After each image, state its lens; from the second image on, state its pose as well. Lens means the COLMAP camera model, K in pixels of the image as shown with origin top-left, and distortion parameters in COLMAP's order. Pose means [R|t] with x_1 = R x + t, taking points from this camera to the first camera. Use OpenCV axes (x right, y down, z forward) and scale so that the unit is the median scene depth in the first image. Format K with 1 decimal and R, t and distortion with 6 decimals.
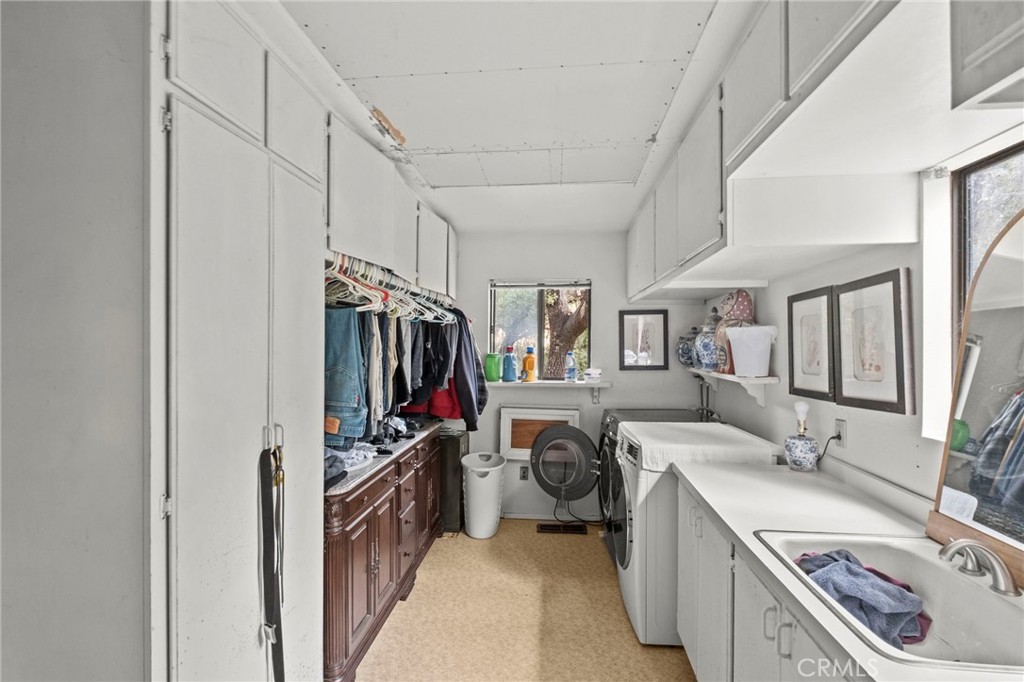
lens RADIAL K [[464.5, 0, 508.4], [0, 464.5, 335.6], [0, 0, 1]] dist [0.000197, 0.000212]
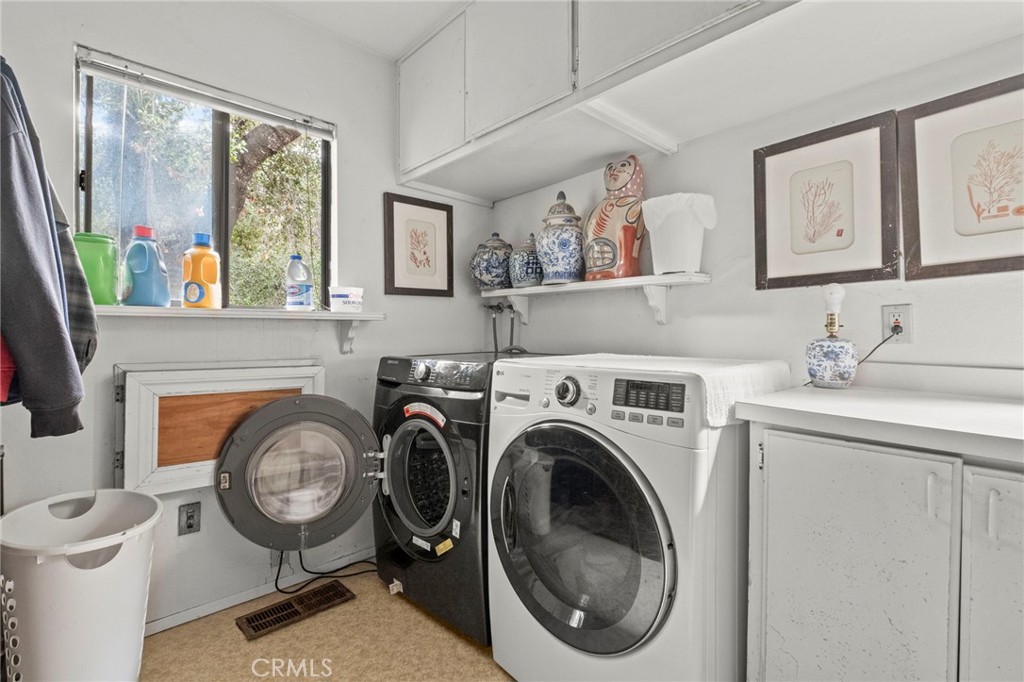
lens RADIAL K [[464.5, 0, 508.4], [0, 464.5, 335.6], [0, 0, 1]] dist [0.000197, 0.000212]
pose [[0.655572, -0.006234, 0.755107, -0.102880], [-0.014138, 0.999689, 0.020528, 0.113823], [-0.755000, -0.024133, 0.655280, 0.504305]]
